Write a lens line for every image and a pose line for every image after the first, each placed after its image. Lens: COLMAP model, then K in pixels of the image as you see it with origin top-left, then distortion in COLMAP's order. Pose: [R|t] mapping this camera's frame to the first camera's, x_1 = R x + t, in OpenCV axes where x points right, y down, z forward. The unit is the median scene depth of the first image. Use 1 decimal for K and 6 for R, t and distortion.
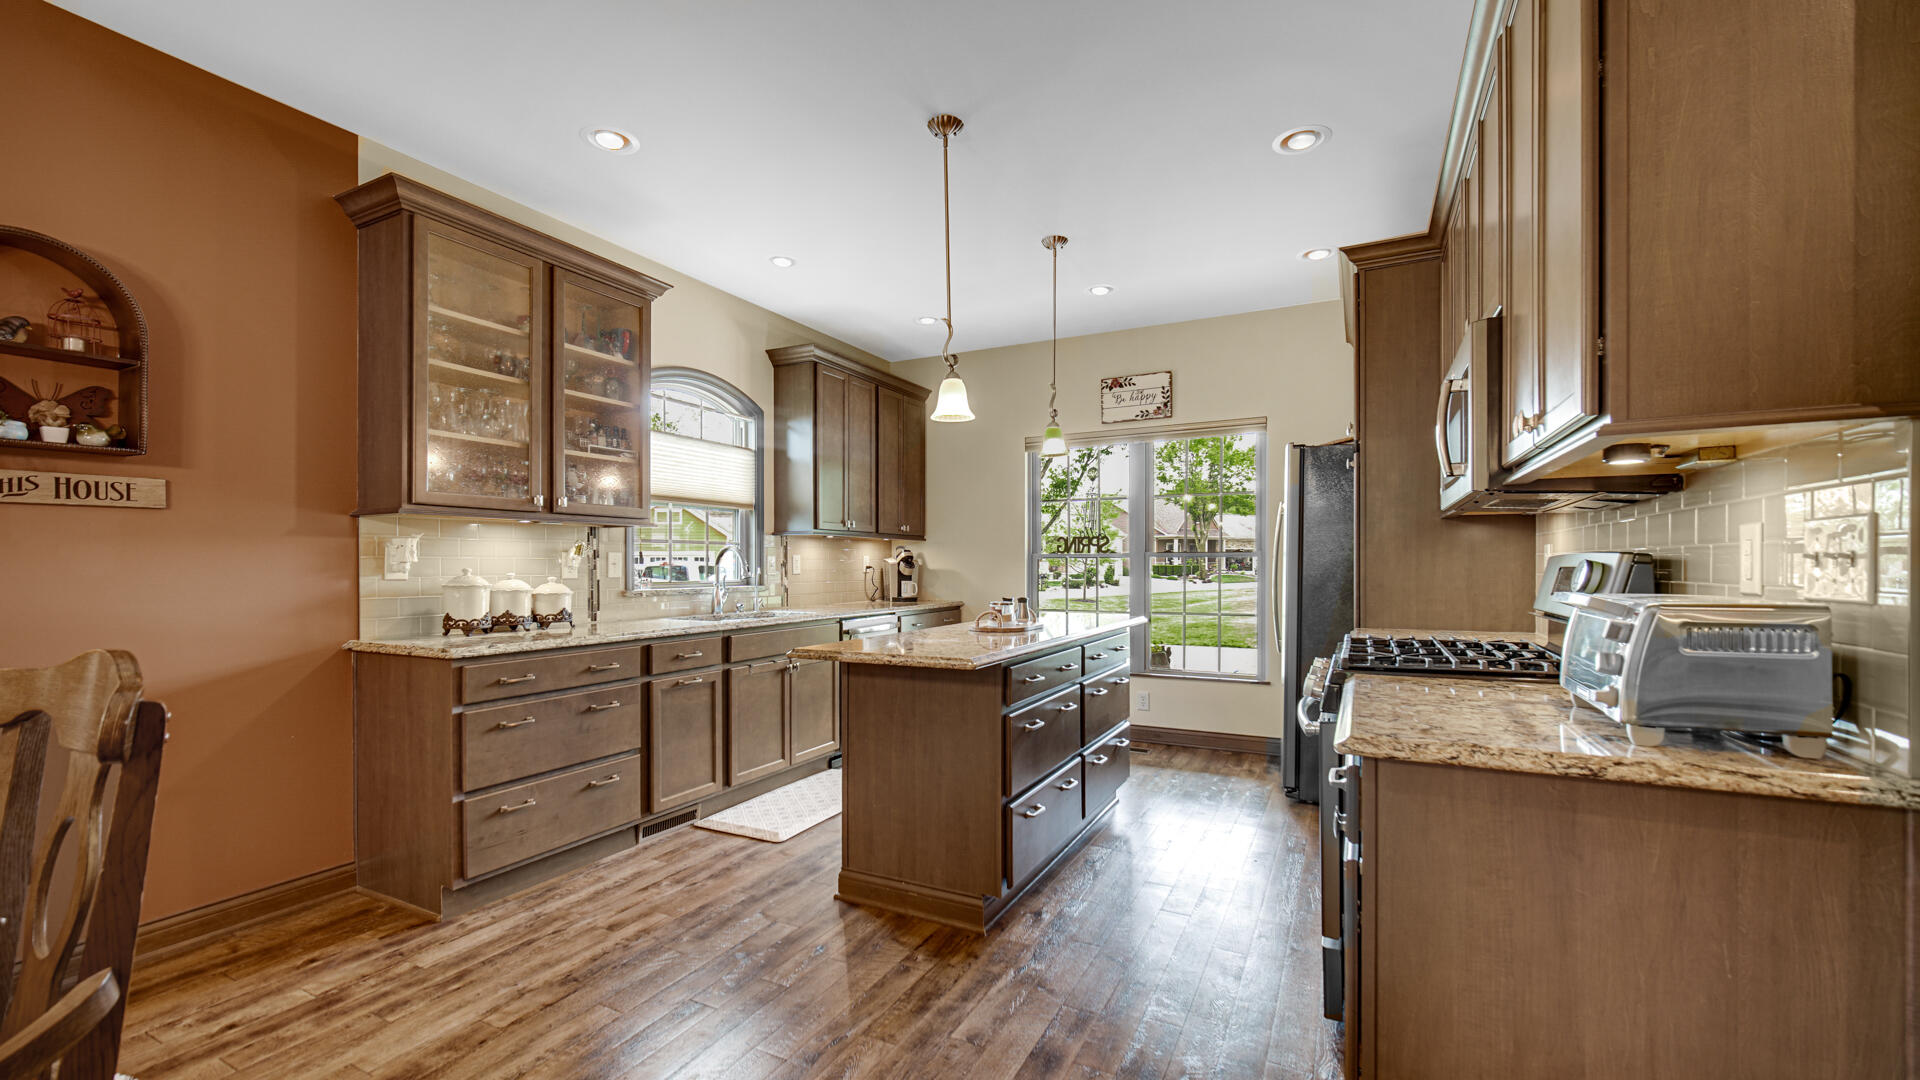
lens RADIAL K [[776.5, 0, 953.3], [0, 776.5, 571.2], [0, 0, 1]] dist [-0.003930, -0.000278]
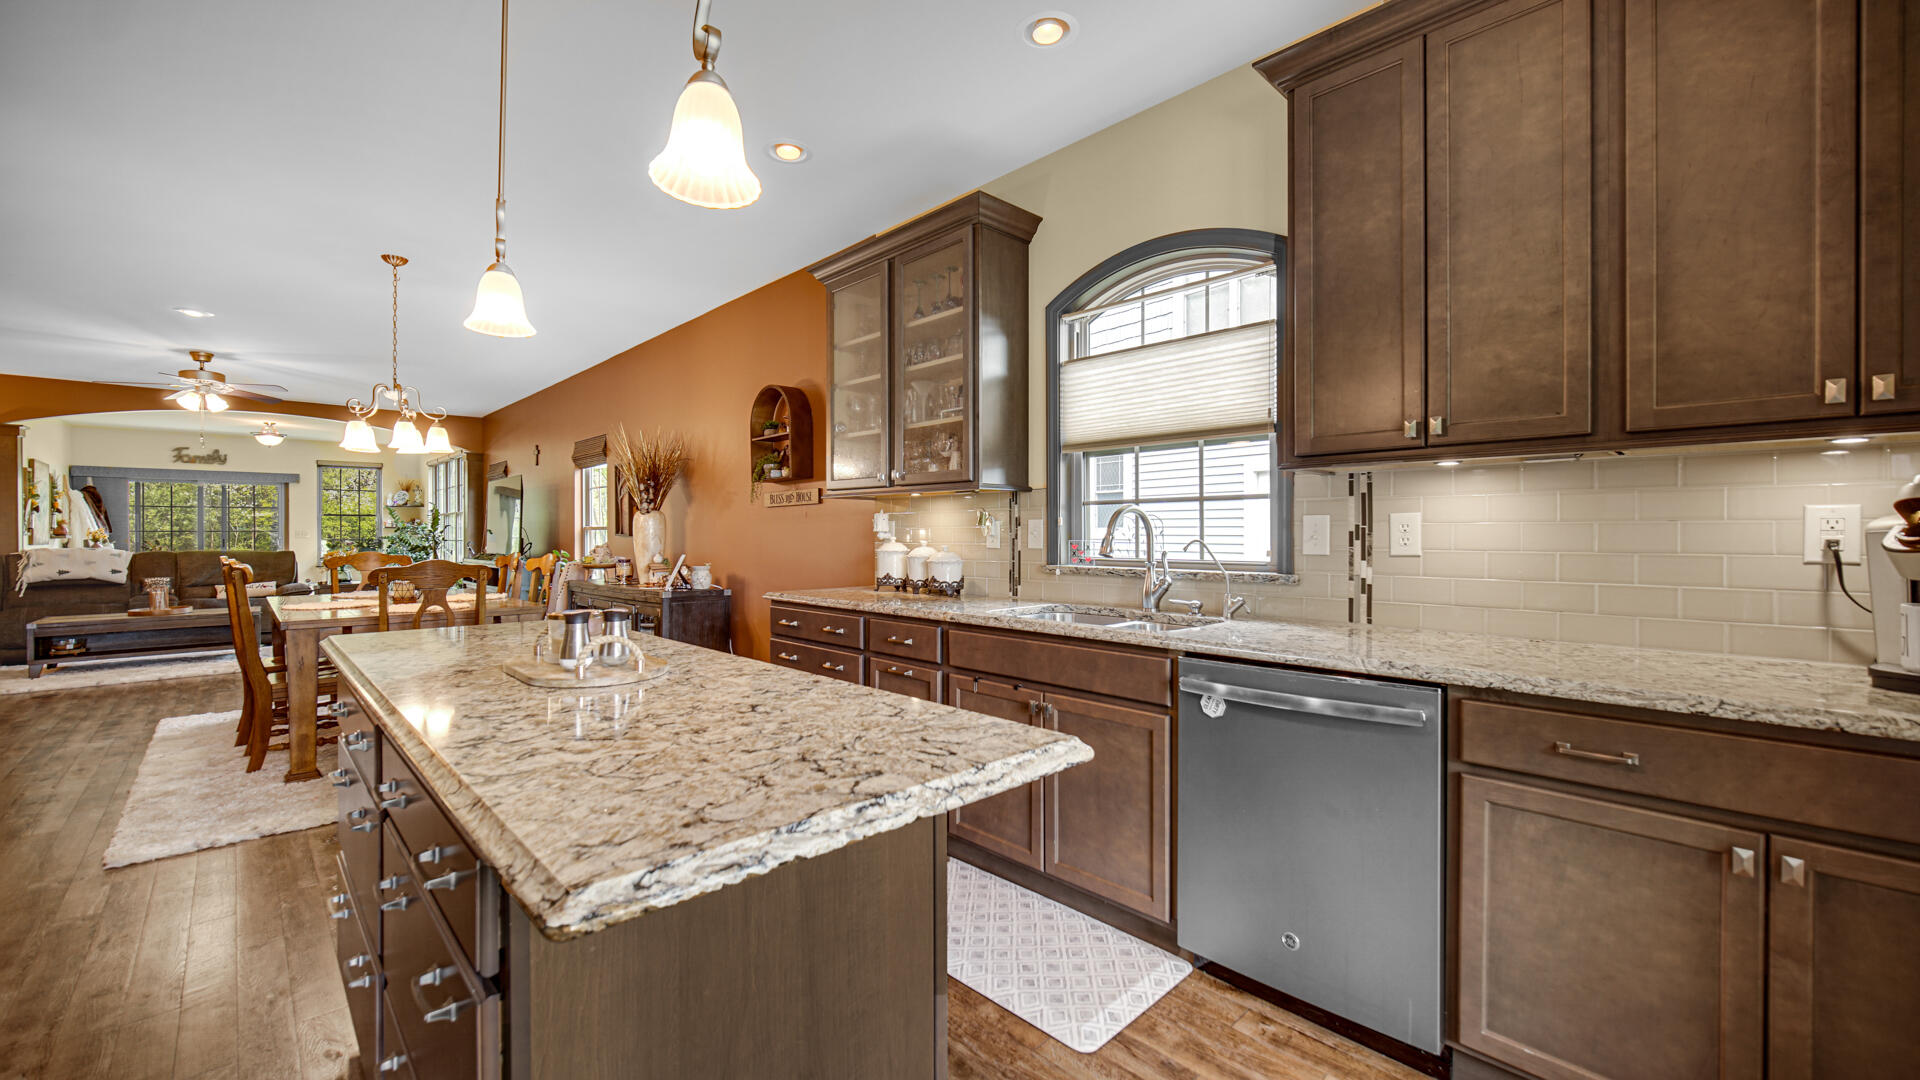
lens RADIAL K [[757.4, 0, 958.3], [0, 757.4, 533.2], [0, 0, 1]] dist [-0.004918, 0.001548]
pose [[-0.322469, 0.004838, -0.946568, 0.423038], [-0.003954, 0.999971, 0.006457, -0.015796], [0.946572, 0.005825, -0.322440, 1.312498]]
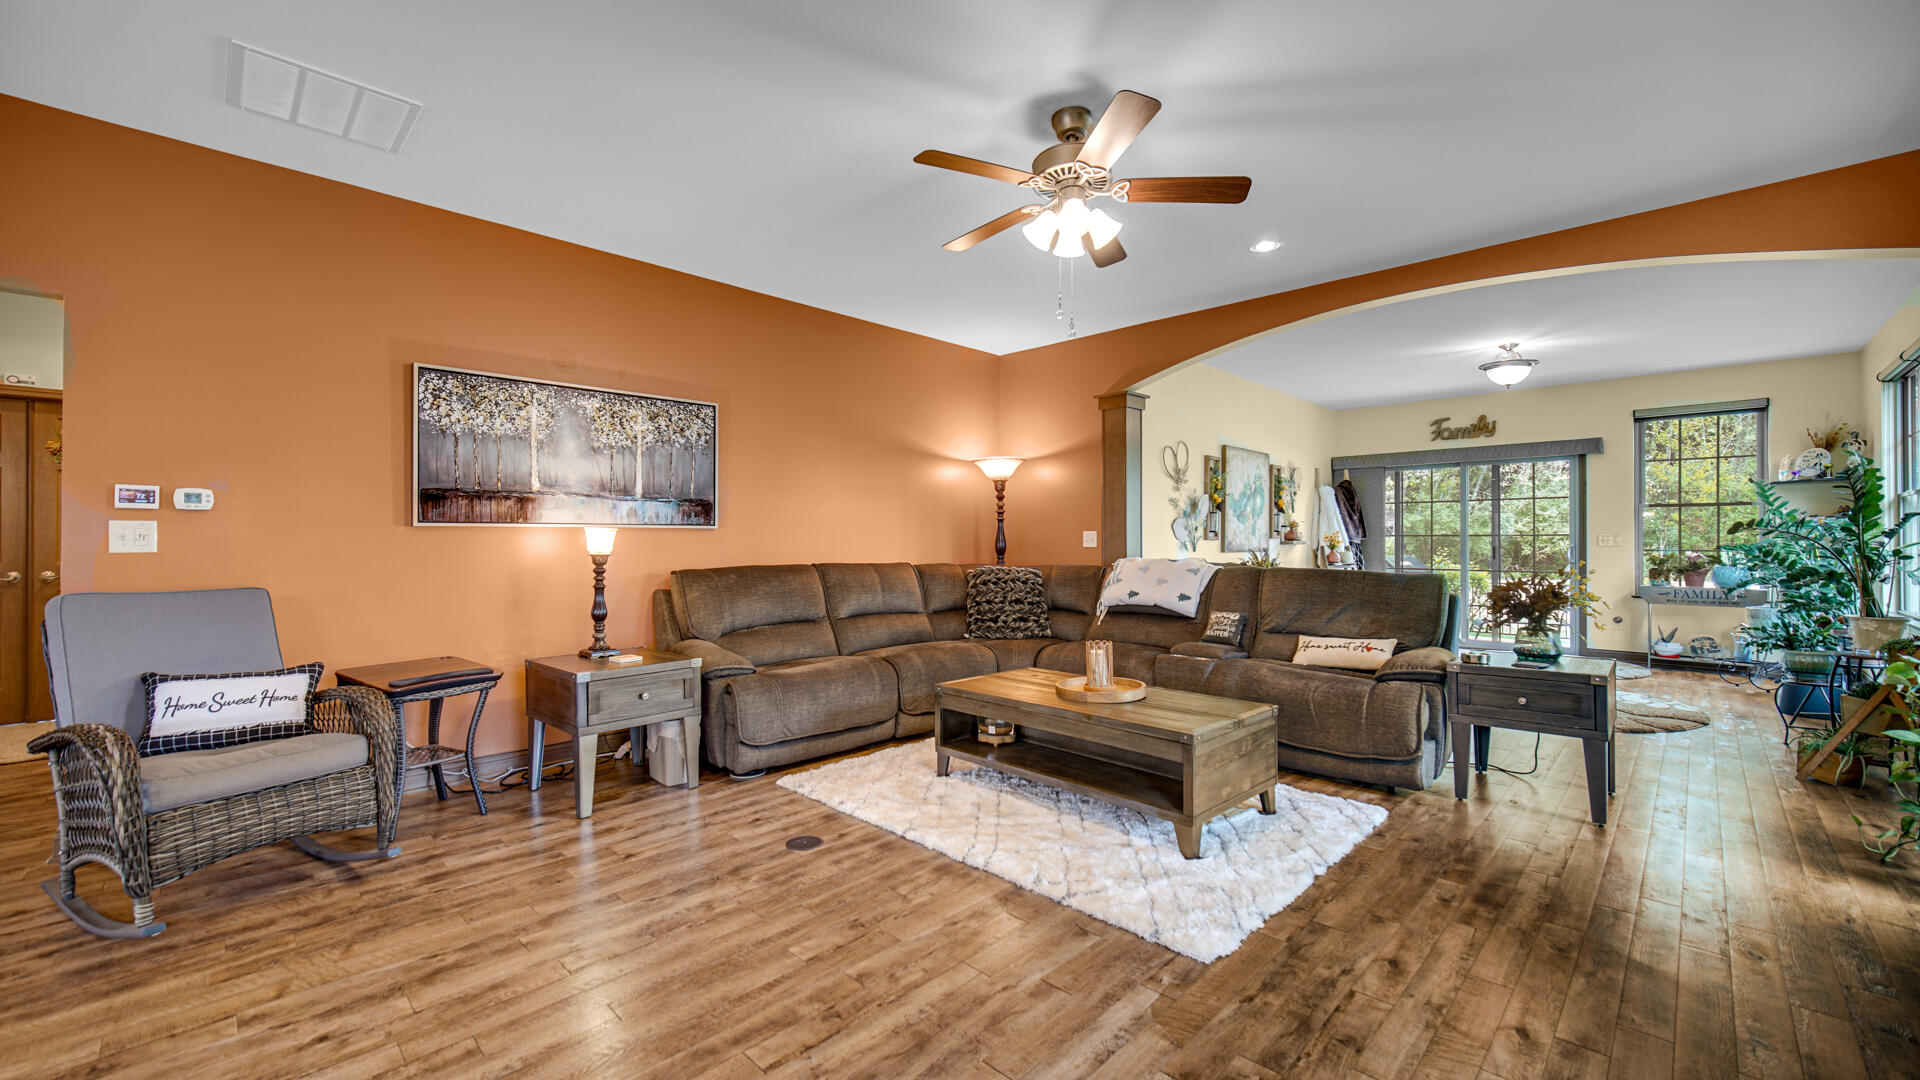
lens RADIAL K [[757.4, 0, 957.6], [0, 757.4, 537.0], [0, 0, 1]] dist [-0.004918, 0.001548]
pose [[-0.955105, 0.004989, 0.296225, -0.885869], [0.005333, 0.999986, 0.000351, 0.006474], [-0.296219, 0.001914, -0.955118, -0.282226]]
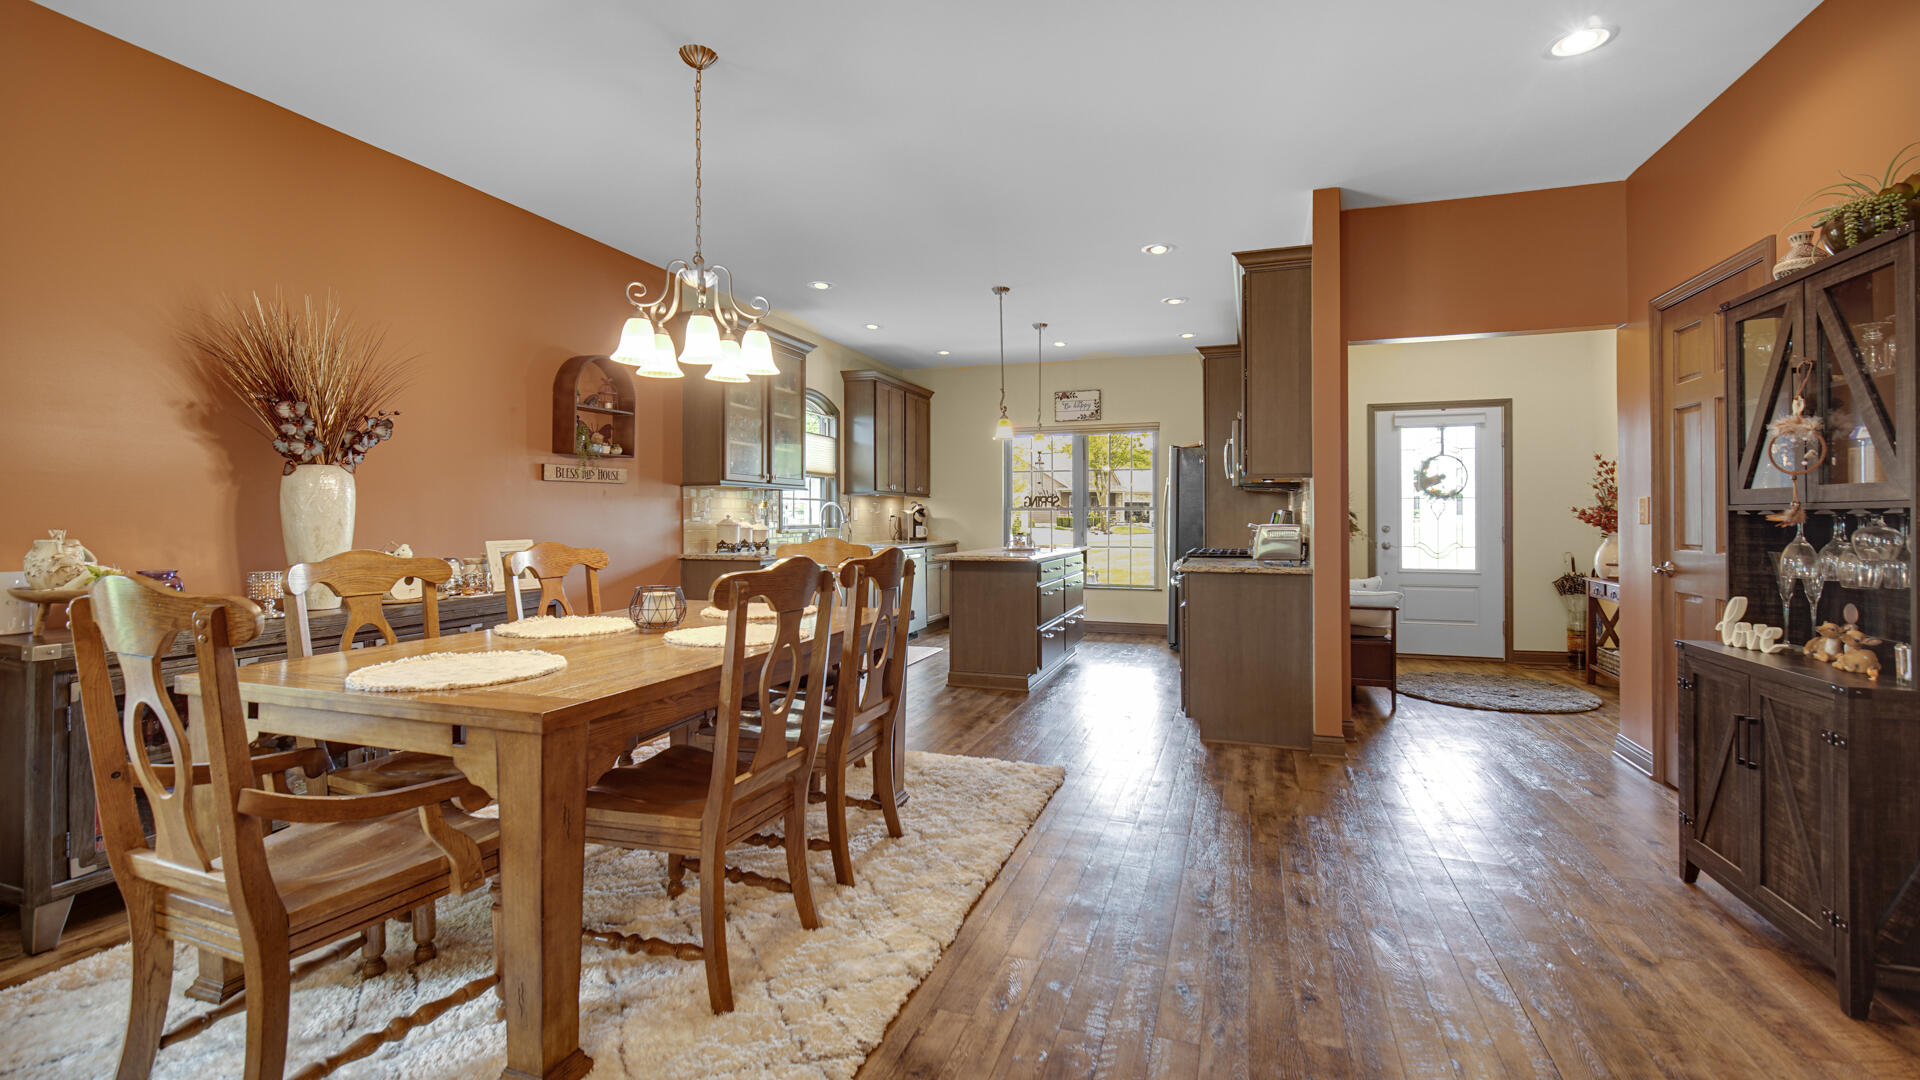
lens RADIAL K [[810.0, 0, 964.0], [0, 810.0, 521.1], [0, 0, 1]] dist [-0.000308, -0.000606]
pose [[0.989839, 0.002533, 0.142172, -0.314510], [-0.002201, 0.999994, -0.002489, 0.011949], [-0.142177, 0.002151, 0.989839, -0.806740]]
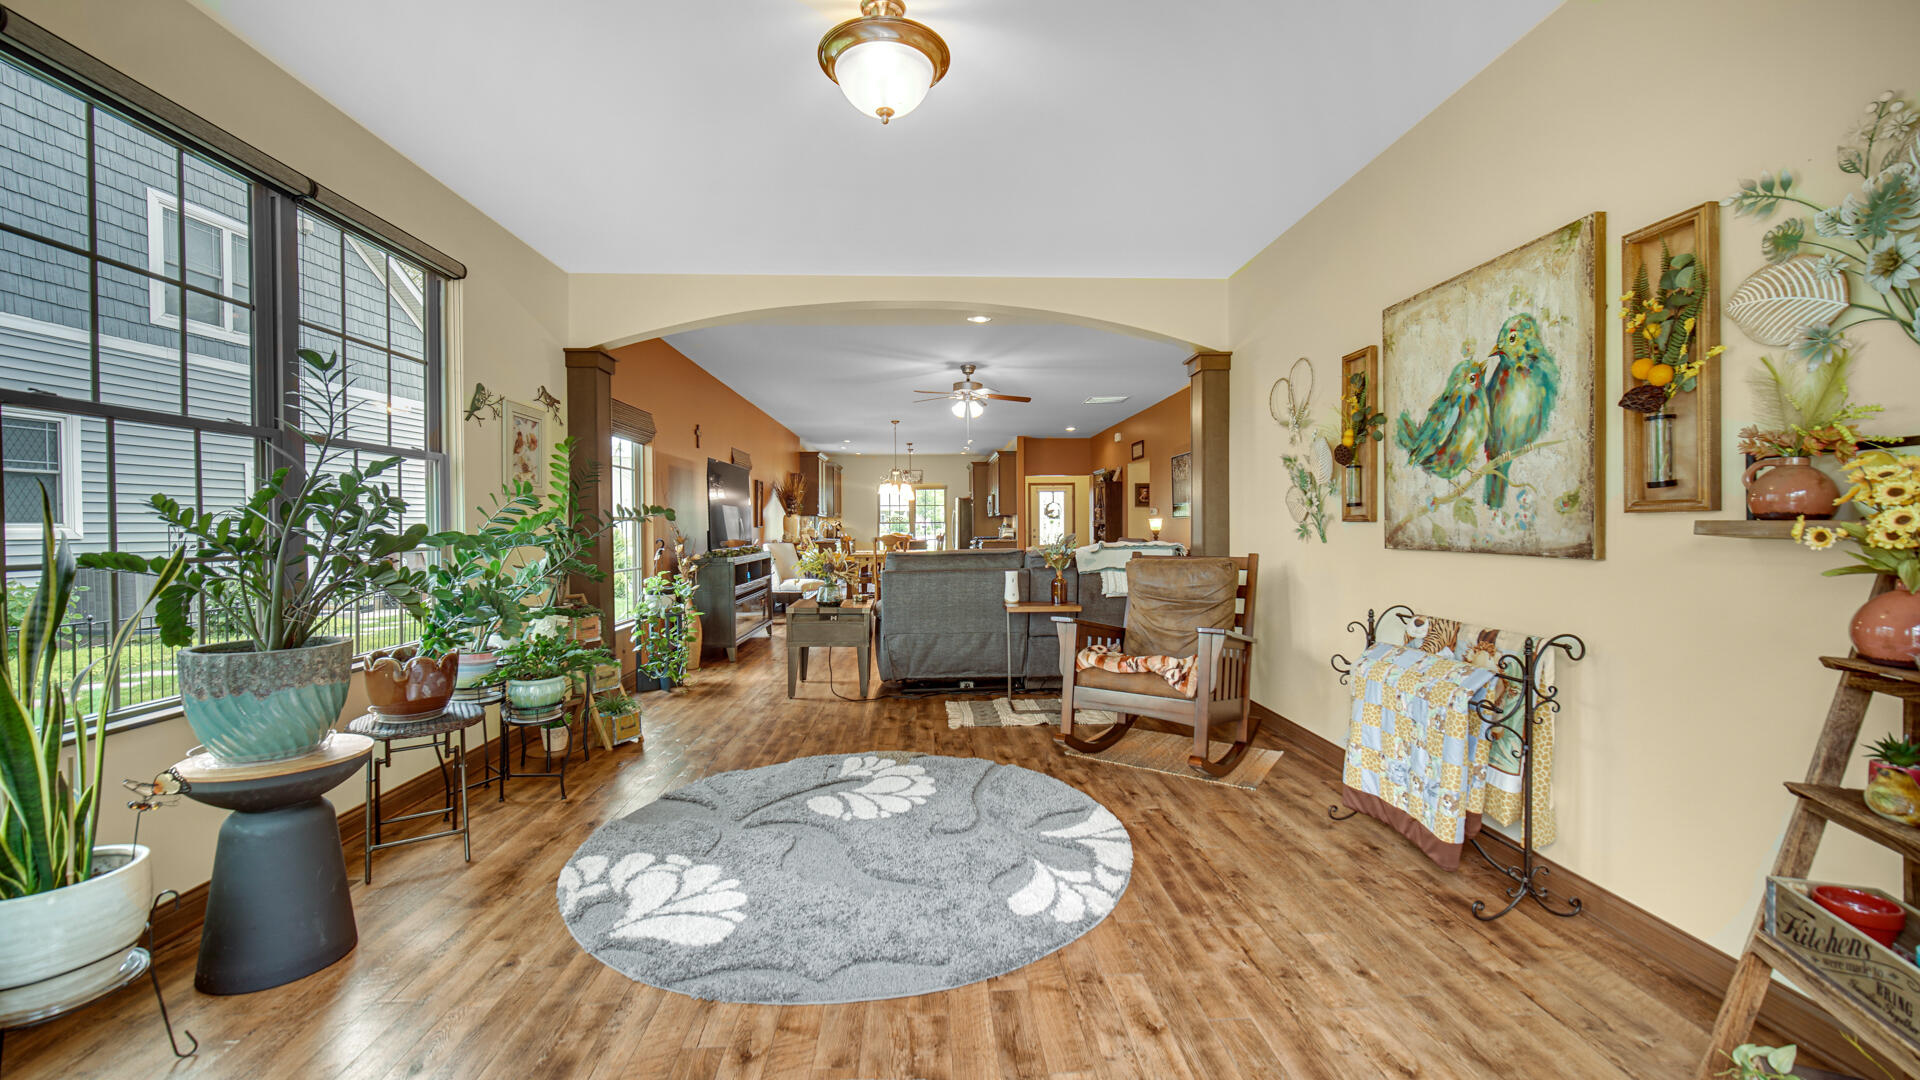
lens RADIAL K [[757.4, 0, 966.2], [0, 757.4, 534.1], [0, 0, 1]] dist [-0.004918, 0.001548]
pose [[0.860696, -0.007958, 0.509056, -1.876307], [0.006920, 0.999968, 0.003933, 0.027601], [-0.509071, 0.000138, 0.860724, -2.967365]]
